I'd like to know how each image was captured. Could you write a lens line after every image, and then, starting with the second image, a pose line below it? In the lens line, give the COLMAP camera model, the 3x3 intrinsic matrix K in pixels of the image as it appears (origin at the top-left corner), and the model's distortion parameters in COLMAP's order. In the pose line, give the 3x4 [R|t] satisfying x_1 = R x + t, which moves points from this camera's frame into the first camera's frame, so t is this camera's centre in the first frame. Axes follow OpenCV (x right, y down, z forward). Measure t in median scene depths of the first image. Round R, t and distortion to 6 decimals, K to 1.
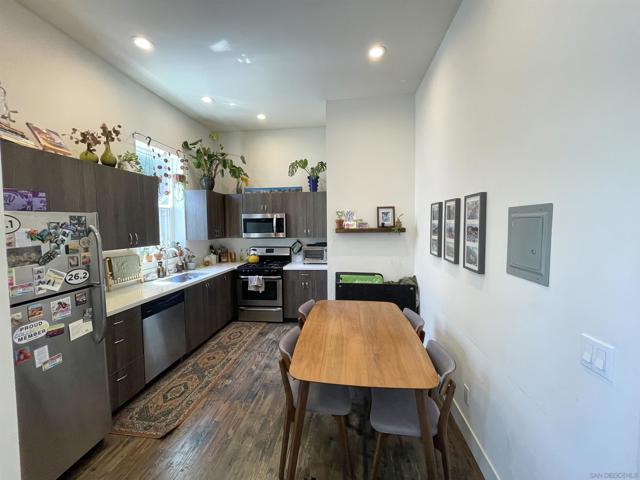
lens RADIAL K [[259.5, 0, 317.2], [0, 259.5, 238.6], [0, 0, 1]] dist [-0.001710, 0.002058]
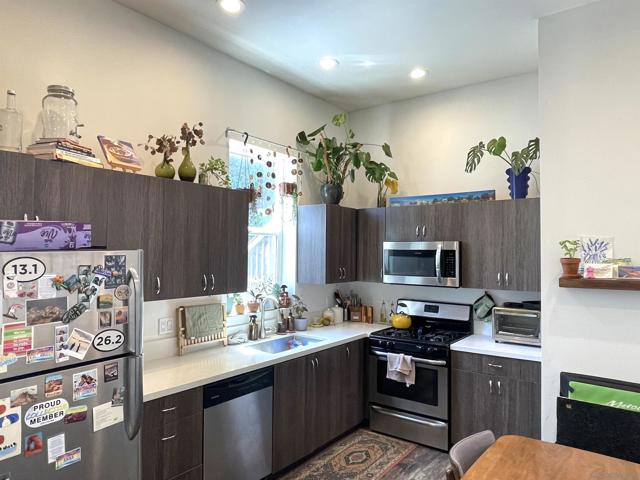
lens RADIAL K [[428.7, 0, 318.2], [0, 428.7, 238.8], [0, 0, 1]] dist [-0.002989, -0.008934]
pose [[0.868691, 0.003208, -0.495345, 0.074275], [-0.042979, 0.996696, -0.068918, -0.035858], [0.493487, 0.081158, 0.865958, 0.114813]]
